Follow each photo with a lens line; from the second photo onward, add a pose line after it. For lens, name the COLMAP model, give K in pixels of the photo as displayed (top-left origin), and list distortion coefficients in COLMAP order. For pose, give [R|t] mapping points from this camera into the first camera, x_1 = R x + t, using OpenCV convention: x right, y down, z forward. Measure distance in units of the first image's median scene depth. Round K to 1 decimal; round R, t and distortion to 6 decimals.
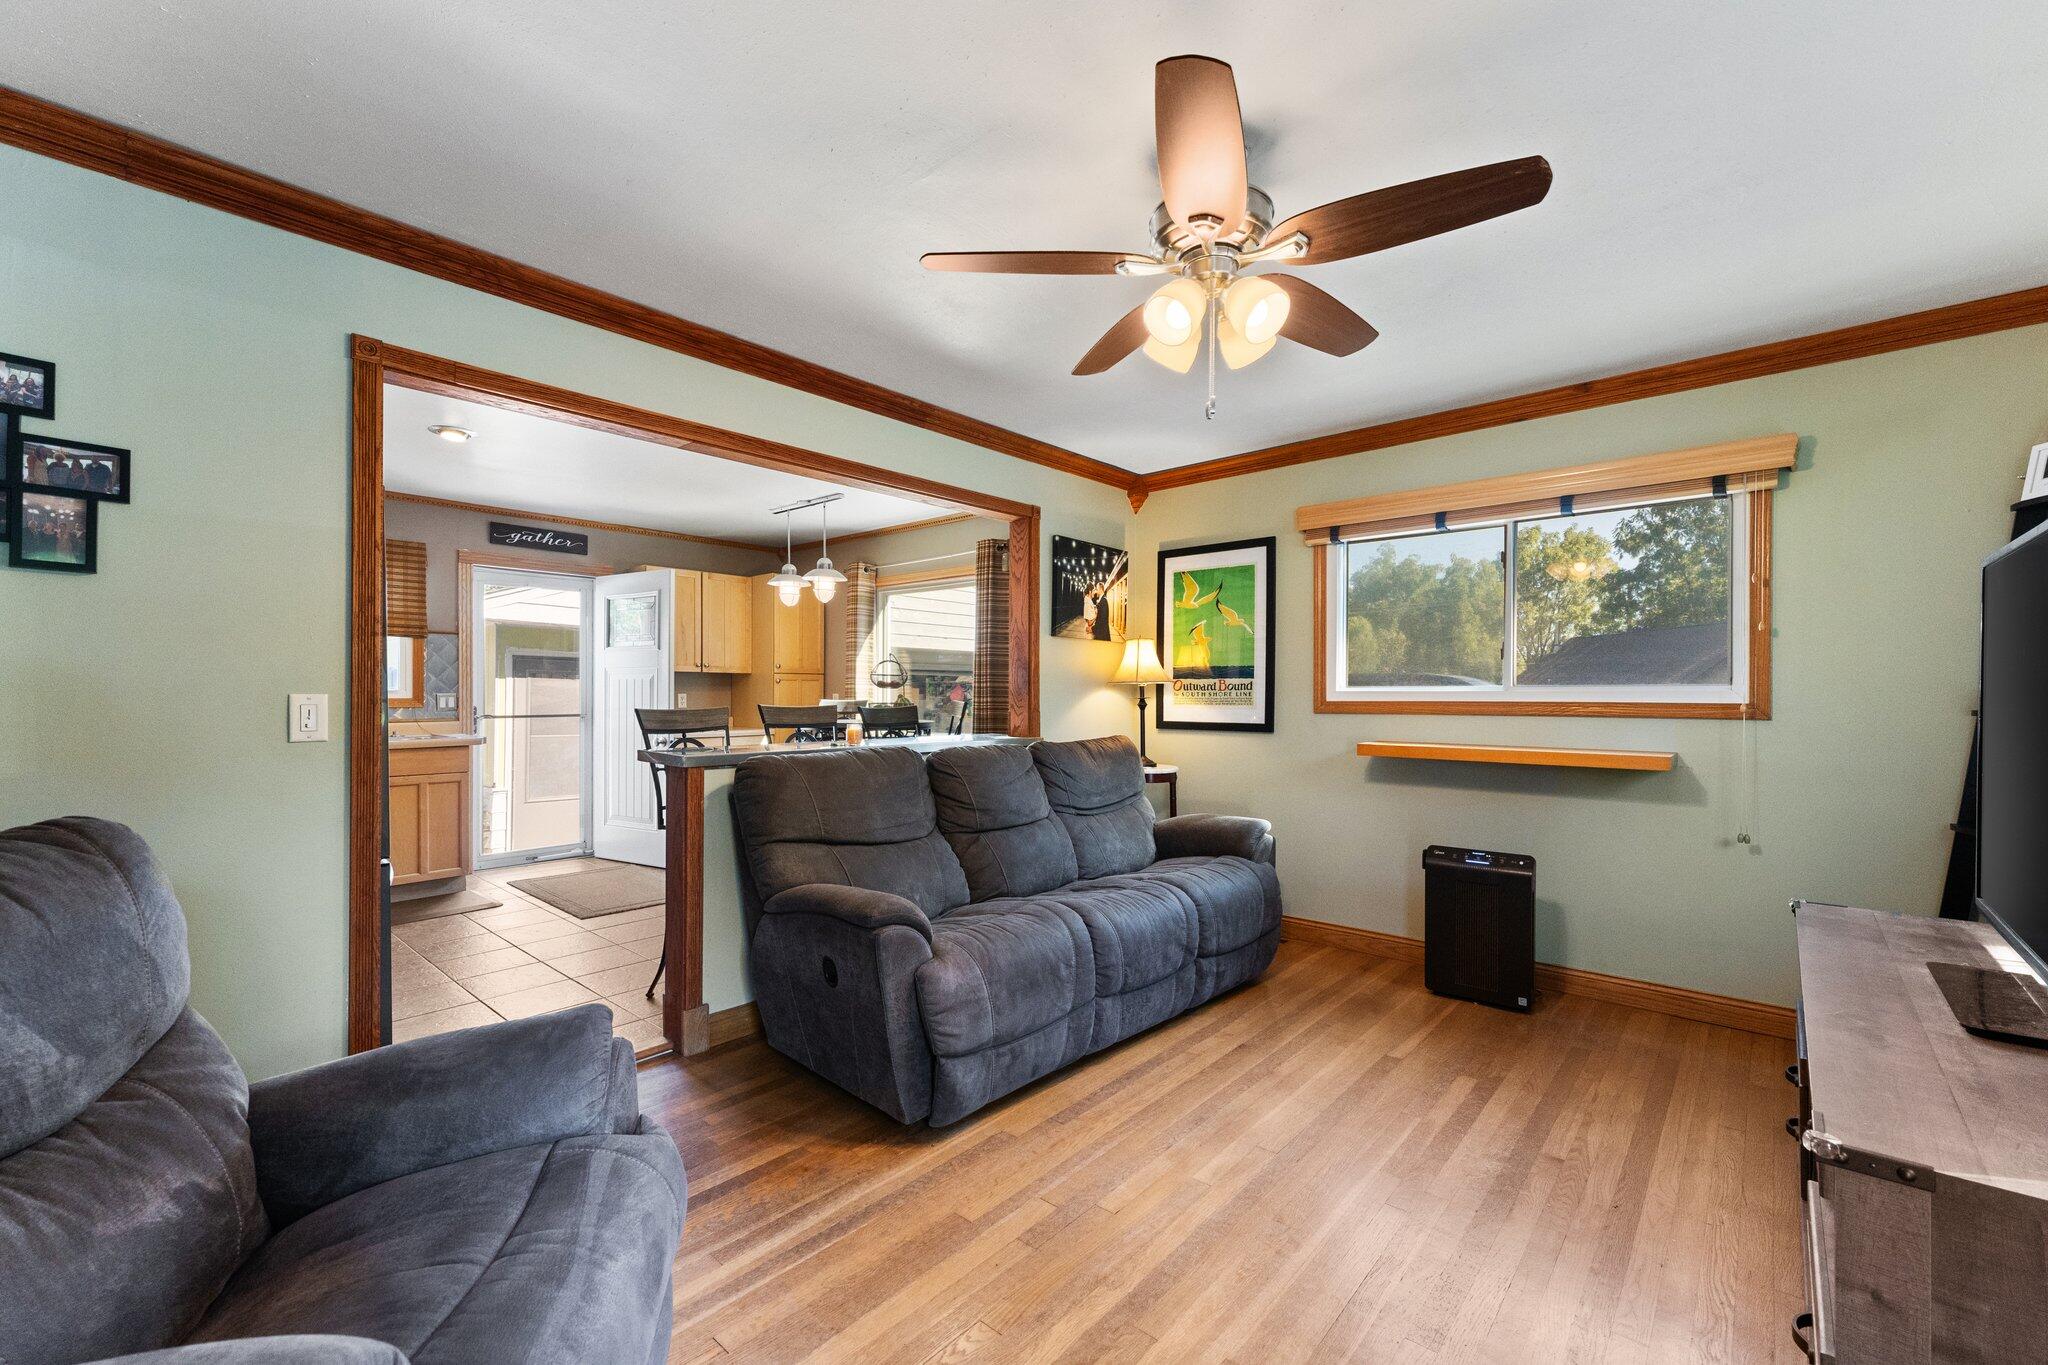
lens RADIAL K [[840.5, 0, 1018.6], [0, 840.5, 699.6], [0, 0, 1]] dist [-0.001916, -0.000106]
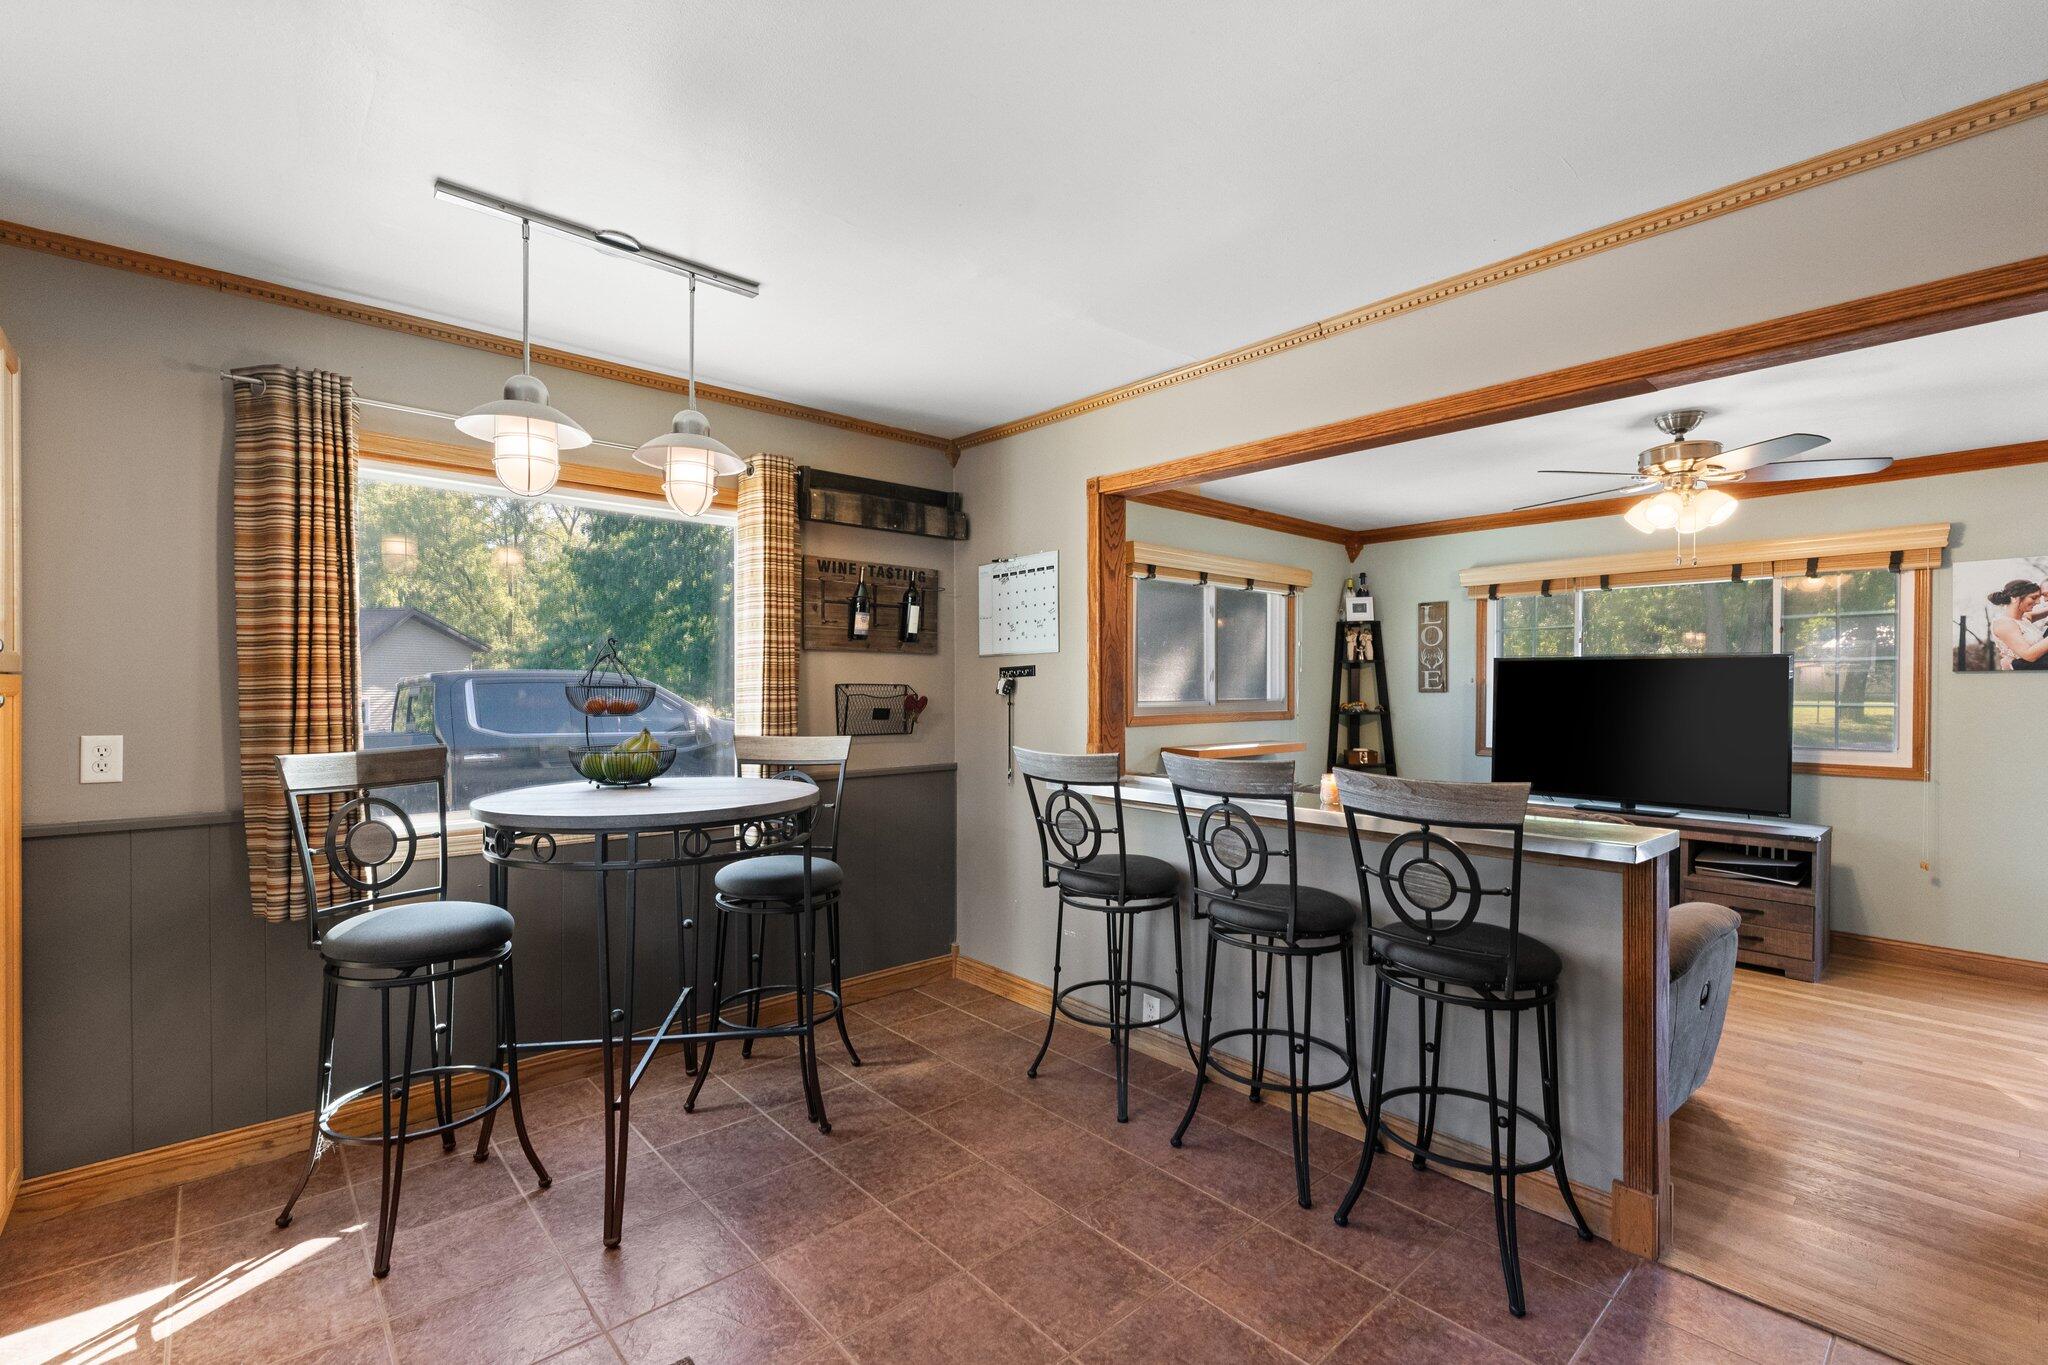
lens RADIAL K [[891.3, 0, 1024.5], [0, 891.3, 694.0], [0, 0, 1]] dist [-0.000643, 0.000538]
pose [[0.110545, -0.012289, 0.993795, -0.750264], [0.002507, 0.999924, 0.012086, -0.038176], [-0.993868, 0.001155, 0.110567, 0.903097]]
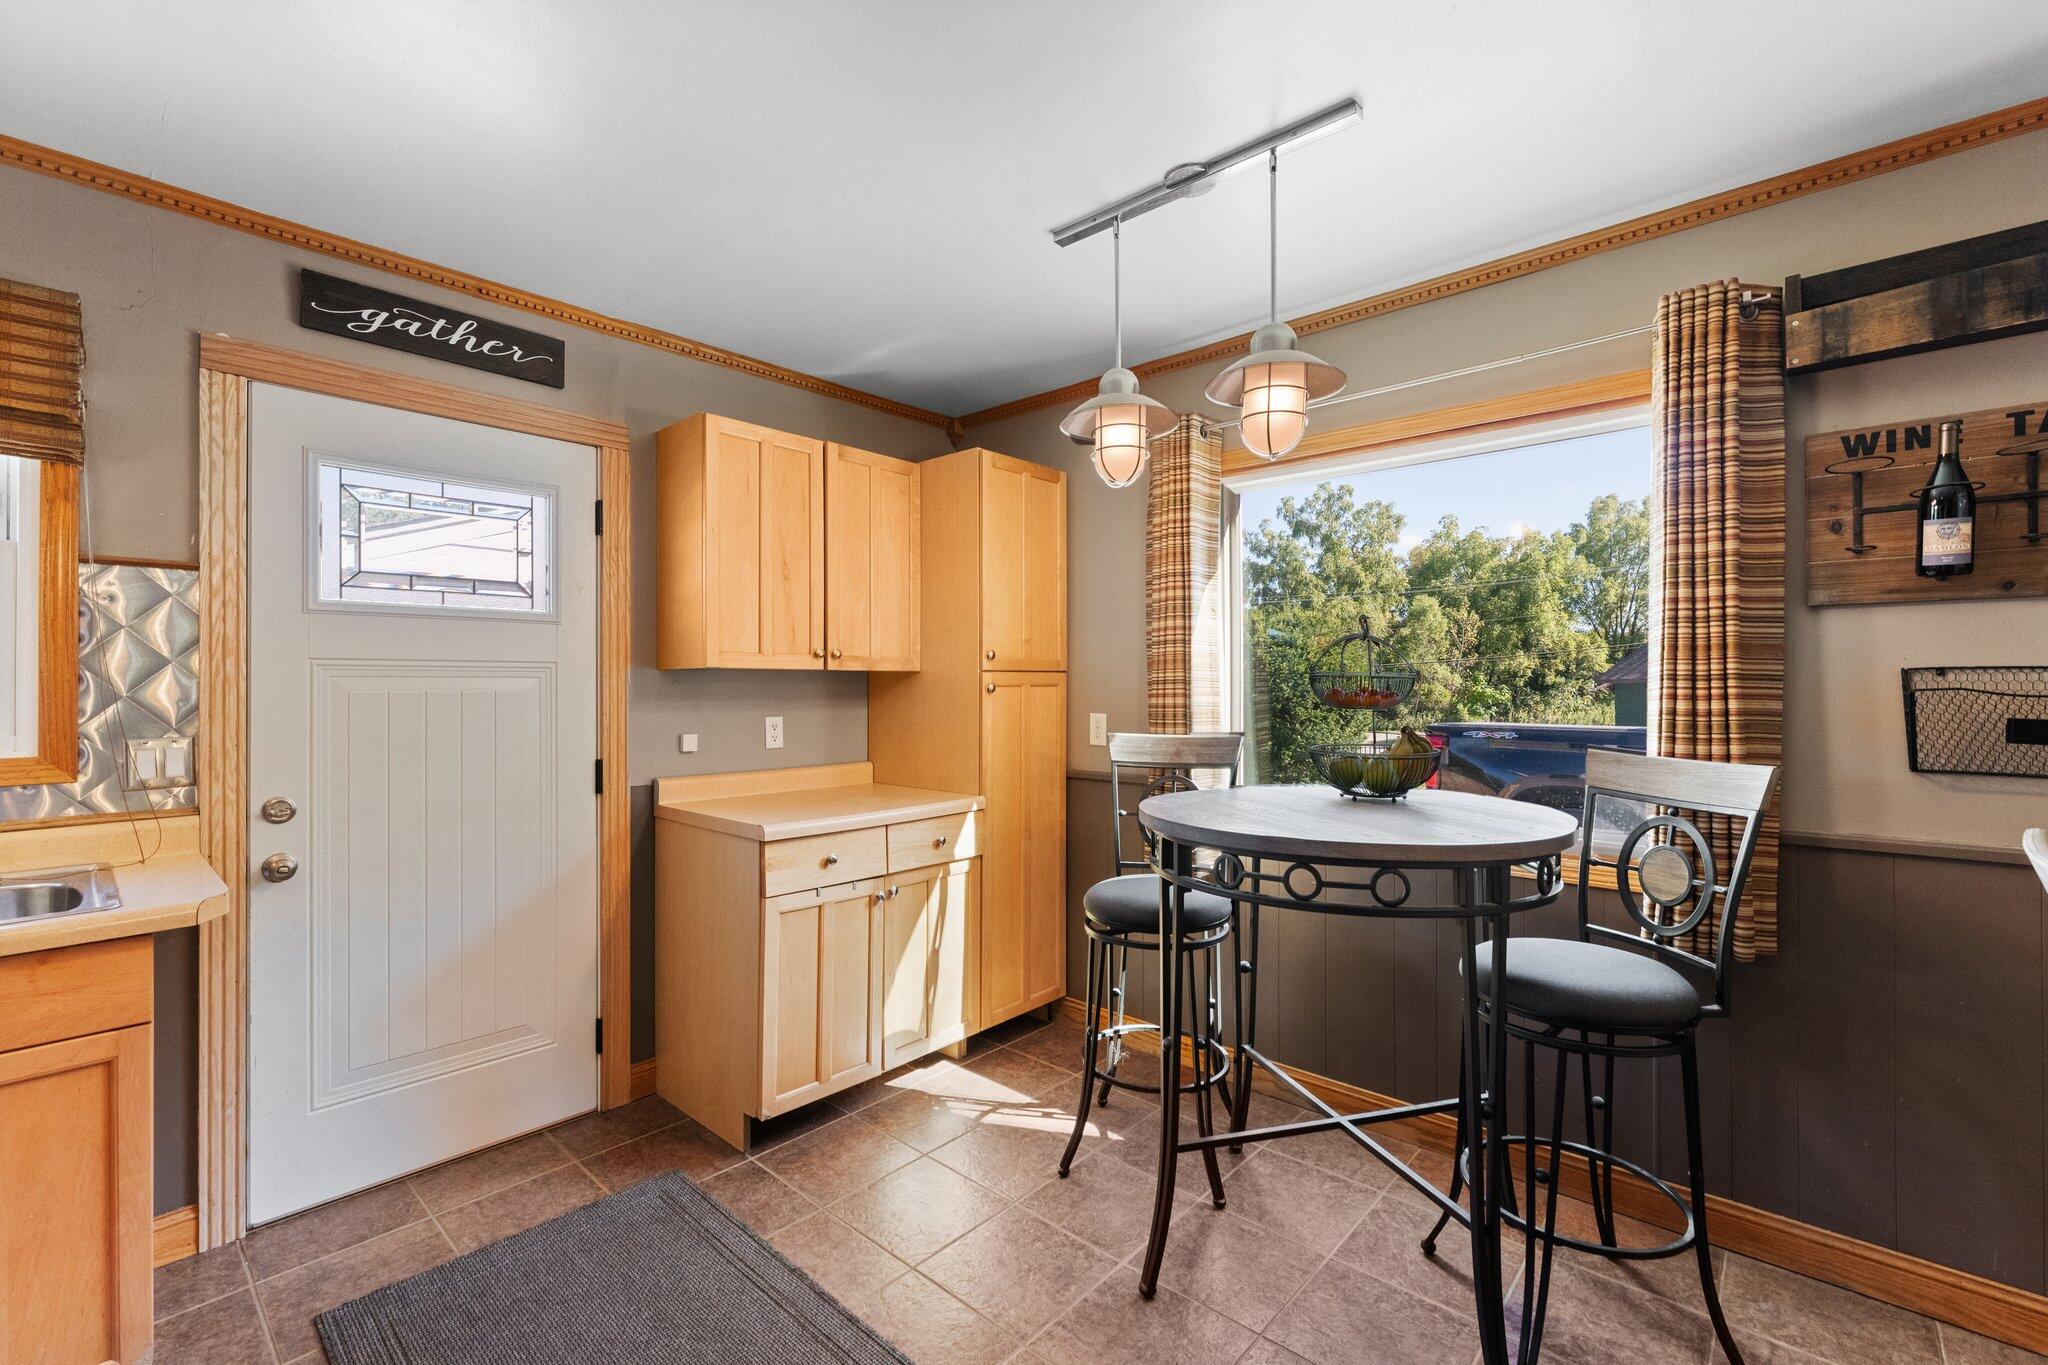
lens RADIAL K [[890.6, 0, 1018.7], [0, 890.6, 680.1], [0, 0, 1]] dist [0.001756, 0.000276]
pose [[0.999884, -0.005683, -0.014096, -0.374970], [0.005558, 0.999945, -0.008863, -0.031247], [0.014146, 0.008784, 0.999861, 0.746621]]
